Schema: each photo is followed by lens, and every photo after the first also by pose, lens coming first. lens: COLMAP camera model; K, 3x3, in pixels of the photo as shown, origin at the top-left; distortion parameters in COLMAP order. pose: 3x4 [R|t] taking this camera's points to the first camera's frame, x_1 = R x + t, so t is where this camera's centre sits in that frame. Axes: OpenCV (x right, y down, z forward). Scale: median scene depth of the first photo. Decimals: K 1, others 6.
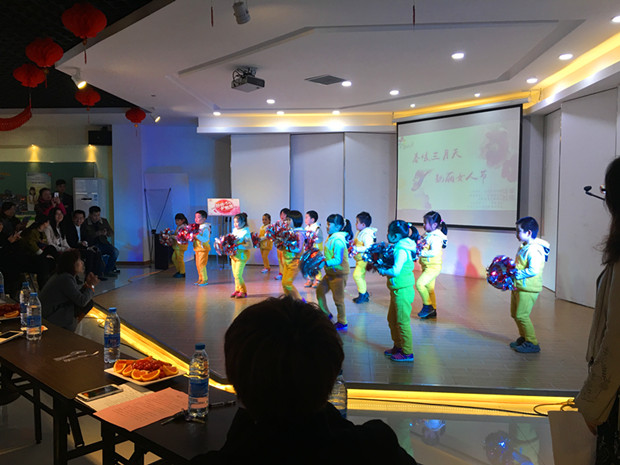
lens RADIAL K [[518.6, 0, 310.0], [0, 518.6, 232.5], [0, 0, 1]] dist [0.003582, 0.001256]
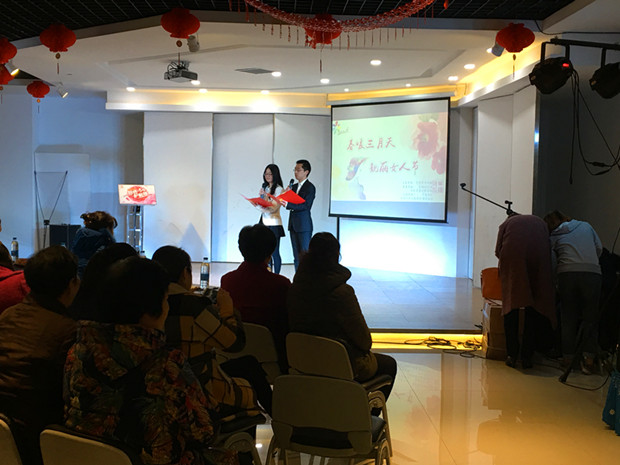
lens RADIAL K [[851.8, 0, 310.0], [0, 851.8, 232.5], [0, 0, 1]] dist [0.158926, -0.003802]
pose [[0.994012, 0.009179, 0.108888, -0.034016], [-0.008505, 0.999942, -0.006660, 0.024626], [-0.108943, 0.005694, 0.994032, -0.522718]]
